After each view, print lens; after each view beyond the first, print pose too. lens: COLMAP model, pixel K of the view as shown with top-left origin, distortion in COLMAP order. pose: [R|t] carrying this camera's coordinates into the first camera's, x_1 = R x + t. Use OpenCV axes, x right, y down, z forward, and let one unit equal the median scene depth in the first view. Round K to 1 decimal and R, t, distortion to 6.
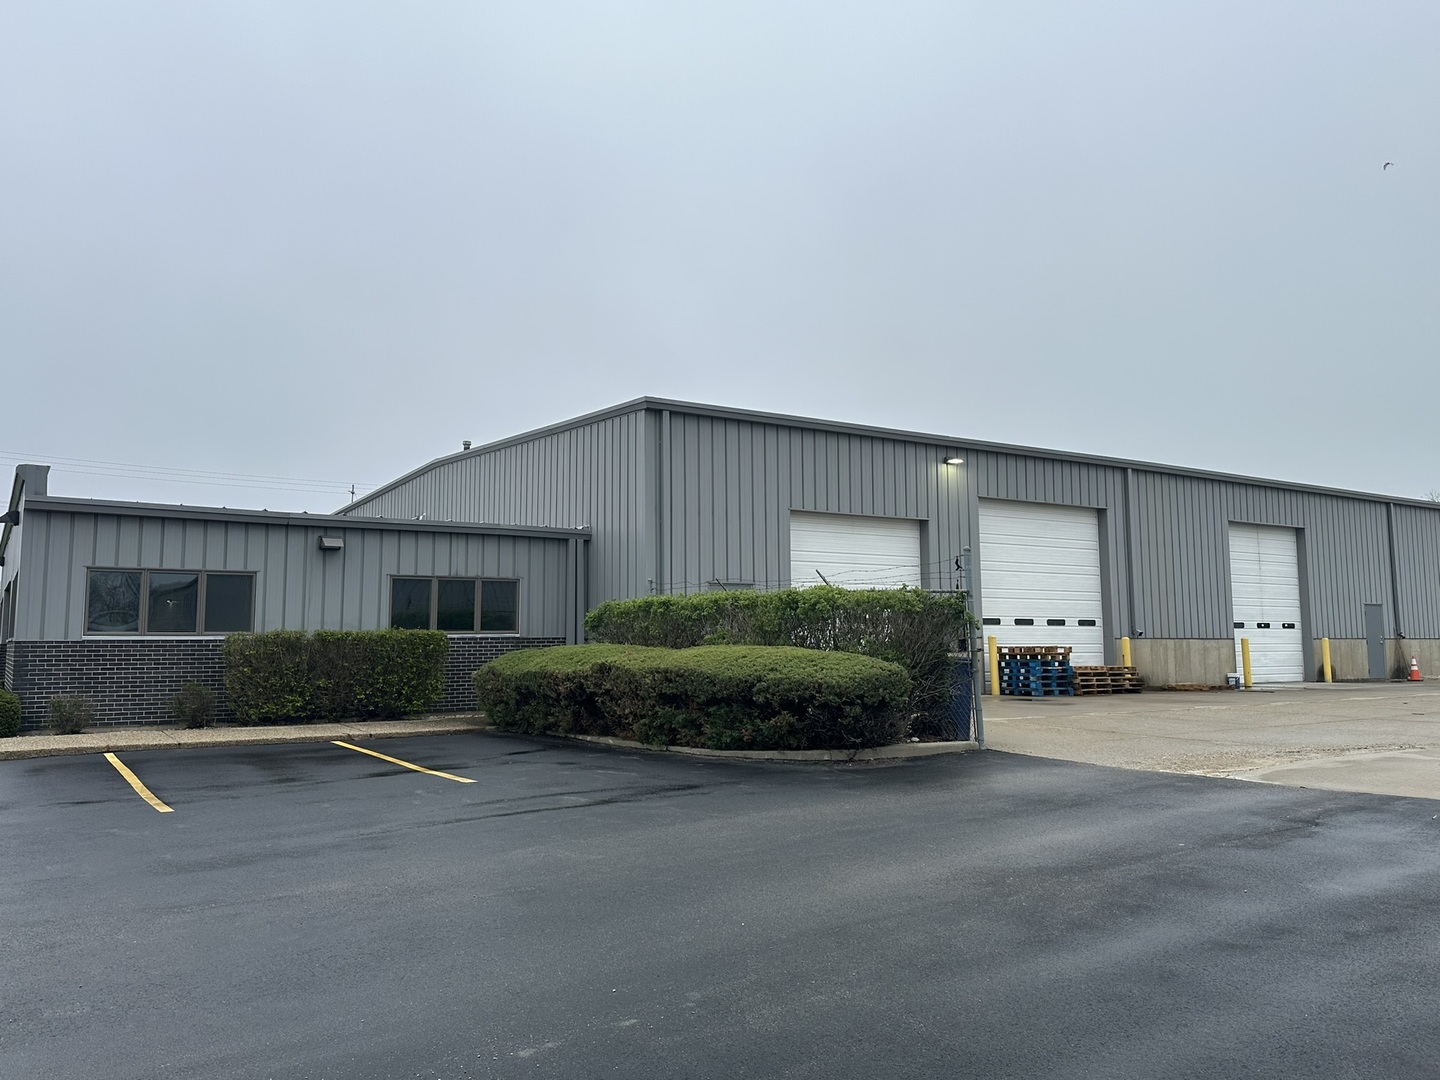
lens RADIAL K [[1043.0, 0, 725.2], [0, 1043.0, 532.8], [0, 0, 1]] dist [0.130234, -0.178724]
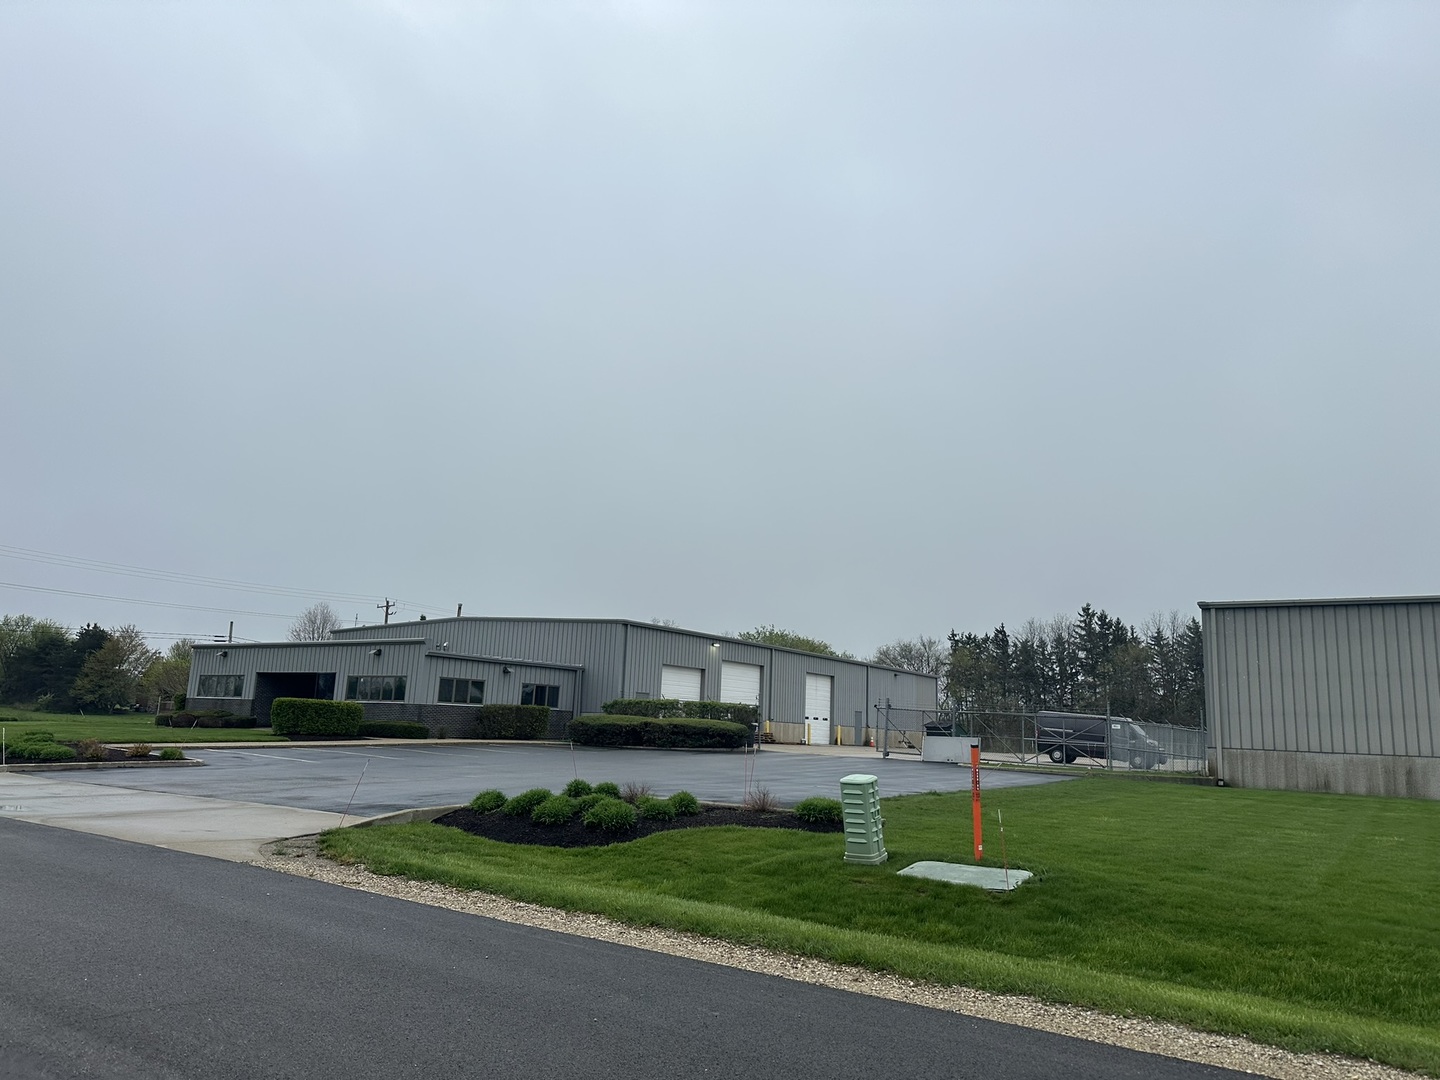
lens RADIAL K [[1011.1, 0, 720.0], [0, 1011.1, 540.0], [0, 0, 1]] dist [0.124998, -0.087142]
pose [[0.917287, 0.113407, 0.381738, -0.779857], [-0.085423, 0.992314, -0.089534, -0.111513], [-0.388958, 0.049519, 0.919924, -1.314734]]
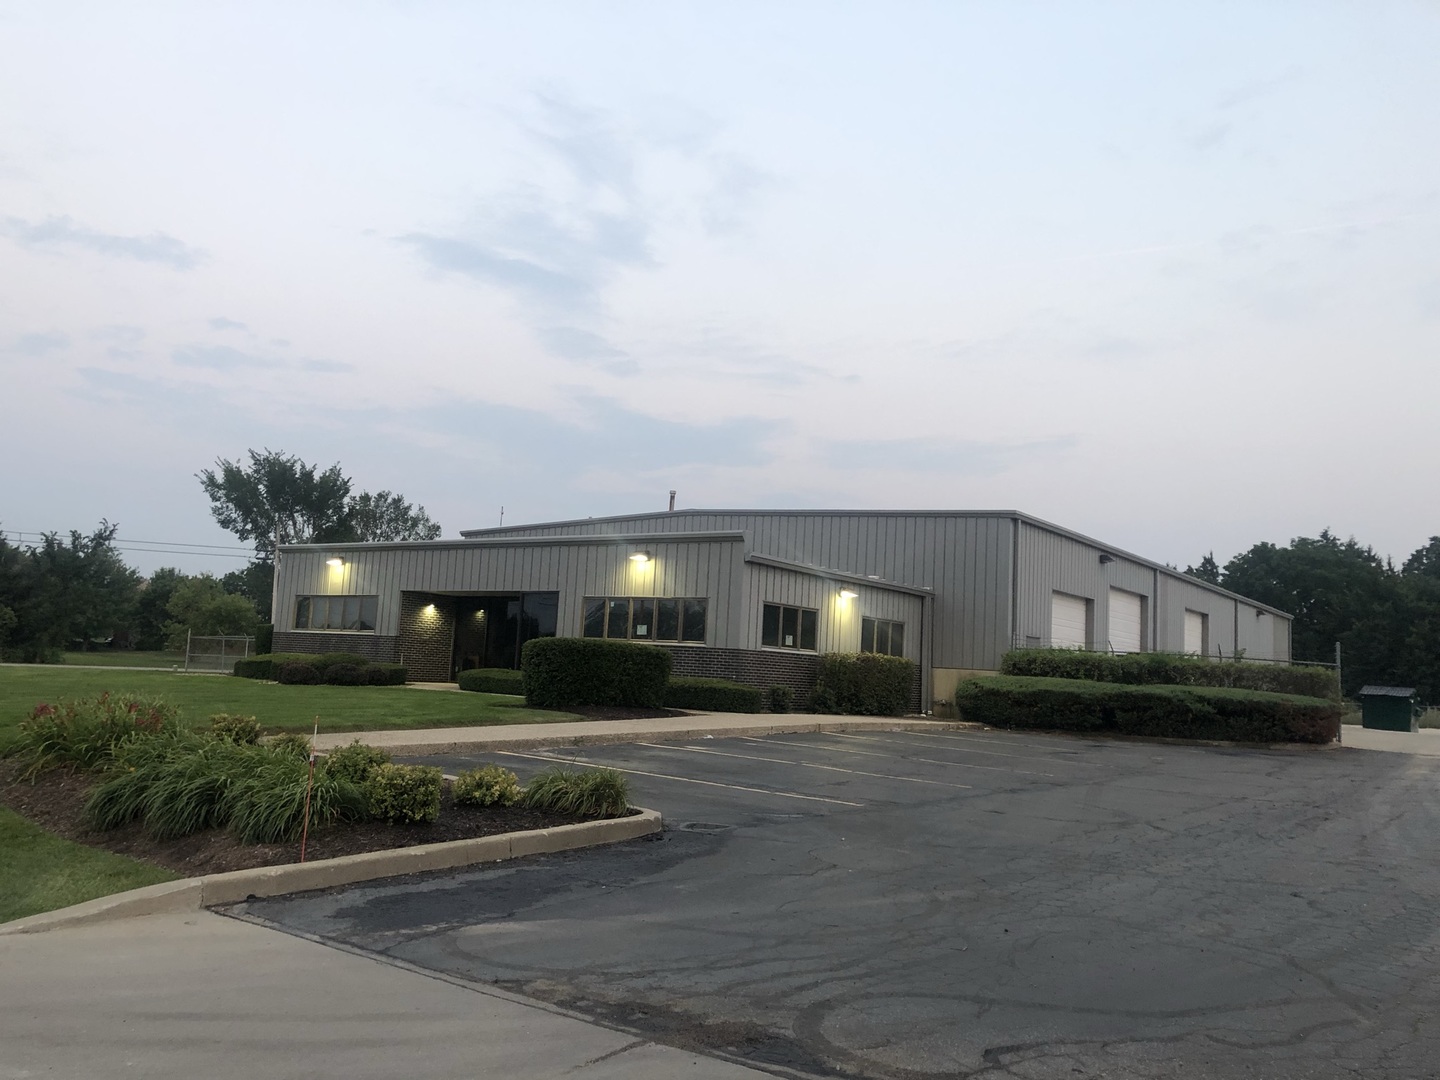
lens RADIAL K [[1169.2, 0, 720.0], [0, 1169.2, 540.0], [0, 0, 1]] dist [0.165187, -0.003130]
pose [[0.919828, 0.097407, 0.380038, -1.030551], [-0.096866, 0.995084, -0.020599, -0.010729], [-0.380176, -0.017865, 0.924742, -0.386671]]
